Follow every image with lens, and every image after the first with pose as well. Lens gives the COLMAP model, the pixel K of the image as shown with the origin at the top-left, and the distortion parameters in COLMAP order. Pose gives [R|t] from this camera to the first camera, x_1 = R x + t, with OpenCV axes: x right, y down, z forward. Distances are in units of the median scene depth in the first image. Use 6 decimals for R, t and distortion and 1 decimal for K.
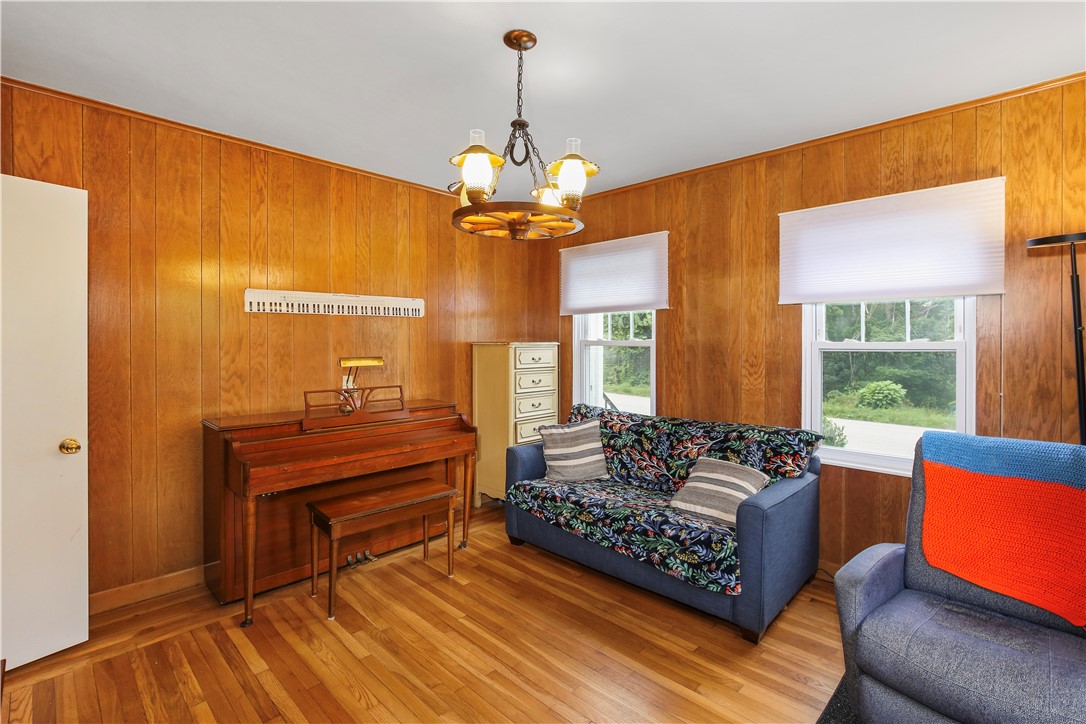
lens RADIAL K [[498.9, 0, 544.0], [0, 498.9, 343.9], [0, 0, 1]] dist [-0.000002, 0.000046]
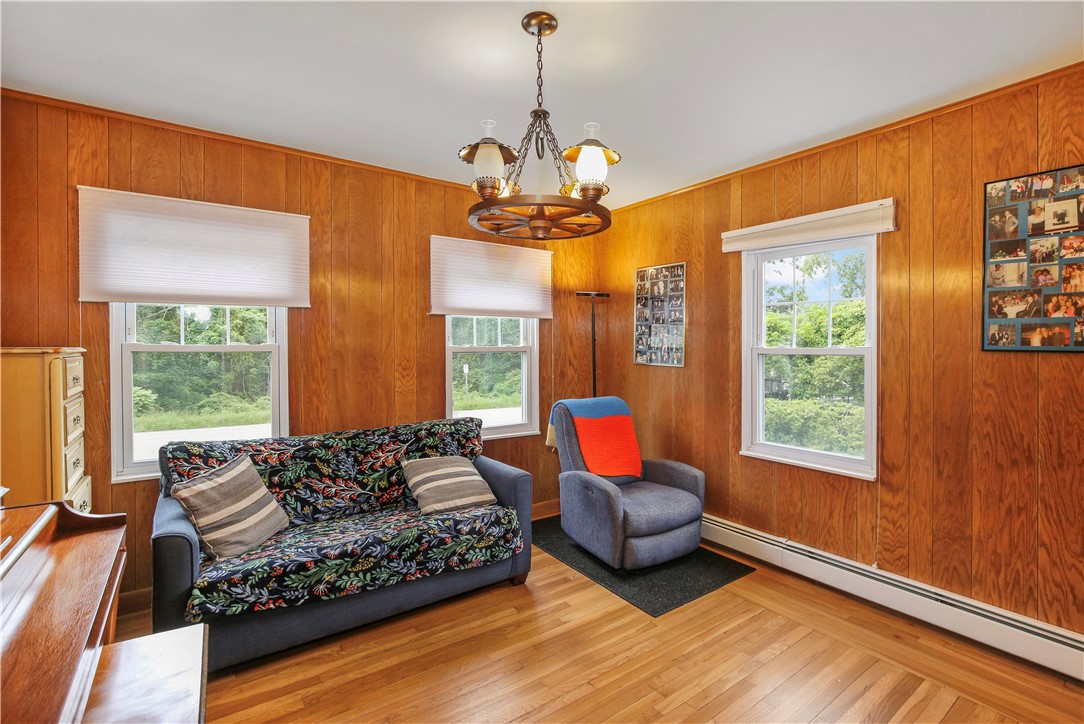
lens RADIAL K [[504.1, 0, 543.3], [0, 504.1, 349.6], [0, 0, 1]] dist [-0.014987, 0.000033]
pose [[0.185473, -0.009250, 0.982606, -0.589058], [0.004458, 0.999953, 0.008572, -0.005394], [-0.982639, 0.002790, 0.185505, 0.504883]]
